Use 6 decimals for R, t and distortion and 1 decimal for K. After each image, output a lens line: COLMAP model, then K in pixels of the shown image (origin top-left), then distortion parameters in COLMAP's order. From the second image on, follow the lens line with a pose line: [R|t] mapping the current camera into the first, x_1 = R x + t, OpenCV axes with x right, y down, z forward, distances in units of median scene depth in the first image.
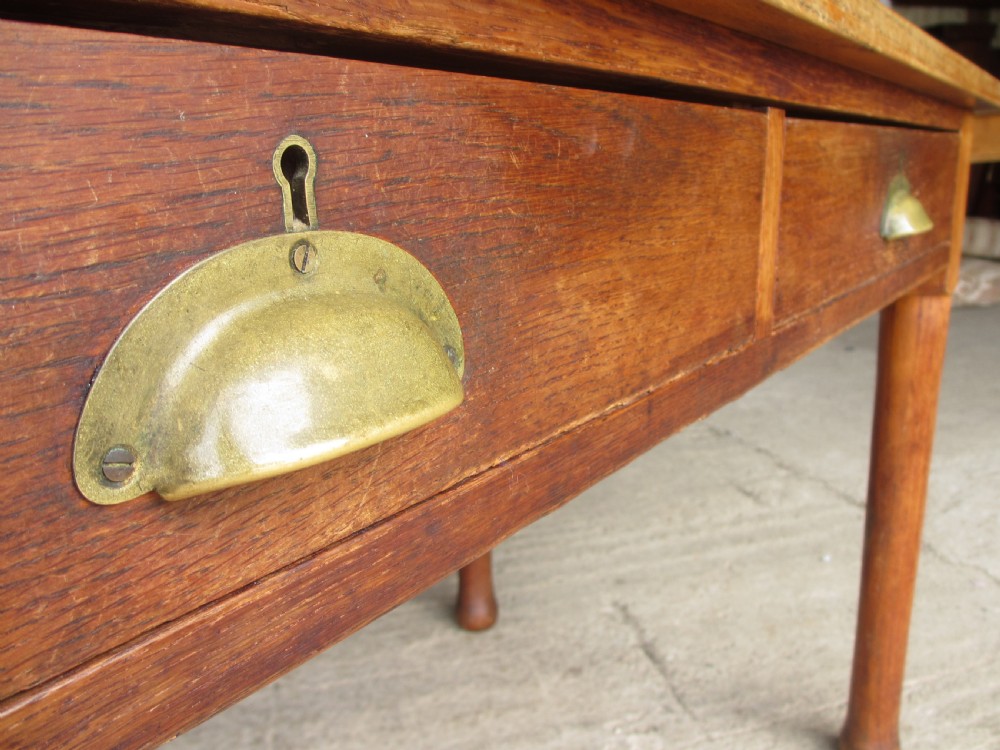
lens RADIAL K [[829.0, 0, 499.9], [0, 829.0, 386.6], [0, 0, 1]] dist [-0.055277, 0.023841]
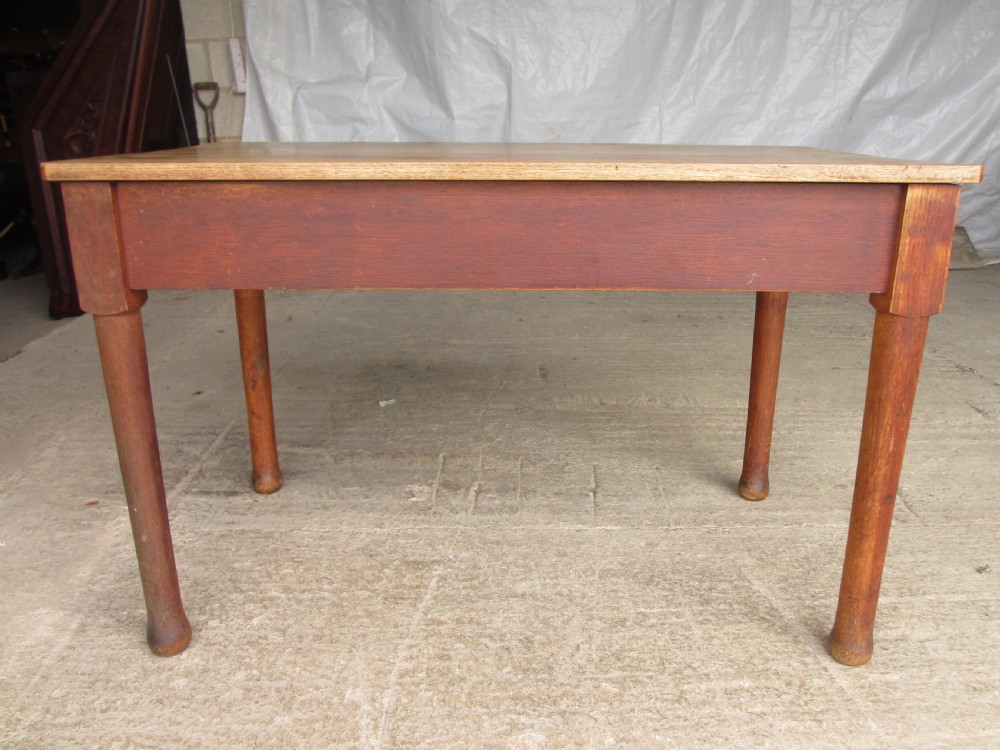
lens RADIAL K [[829.0, 0, 500.5], [0, 829.0, 377.7], [0, 0, 1]] dist [-0.055277, 0.023841]
pose [[0.956476, 0.118740, -0.266561, -0.187870], [-0.099930, 0.991518, 0.083103, 0.084582], [0.274168, -0.052849, 0.960229, -0.933648]]
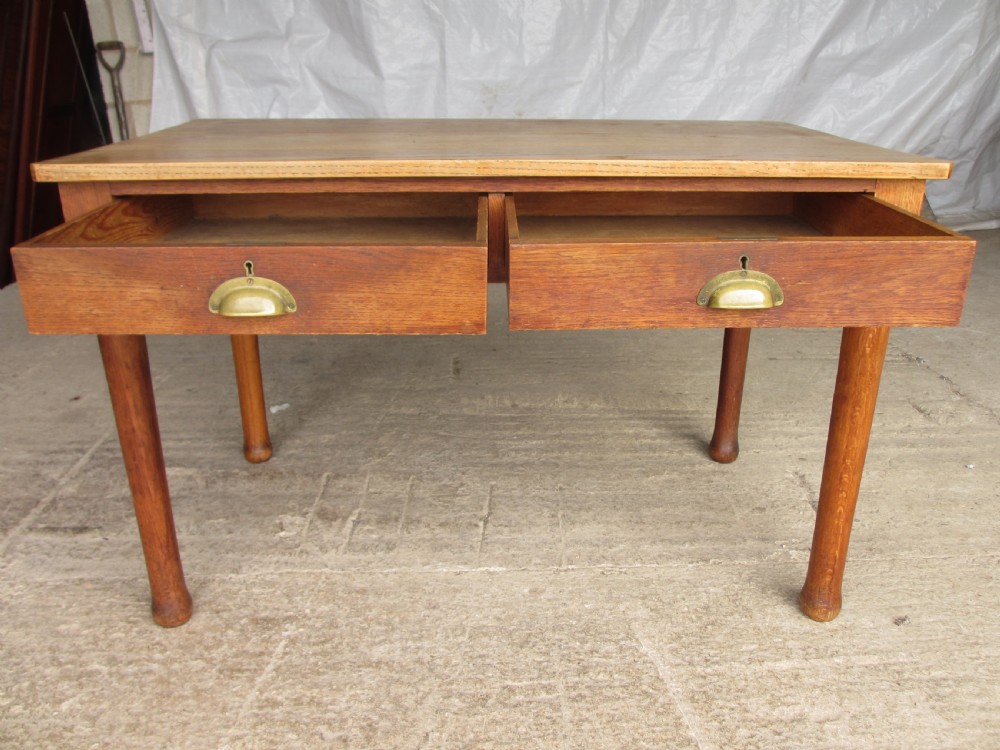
lens RADIAL K [[829.0, 0, 499.8], [0, 829.0, 379.2], [0, 0, 1]] dist [-0.055277, 0.023841]
pose [[0.964124, 0.123123, -0.235172, -0.051855], [-0.090898, 0.985496, 0.143302, -0.067895], [0.249405, -0.116785, 0.961332, -0.649177]]
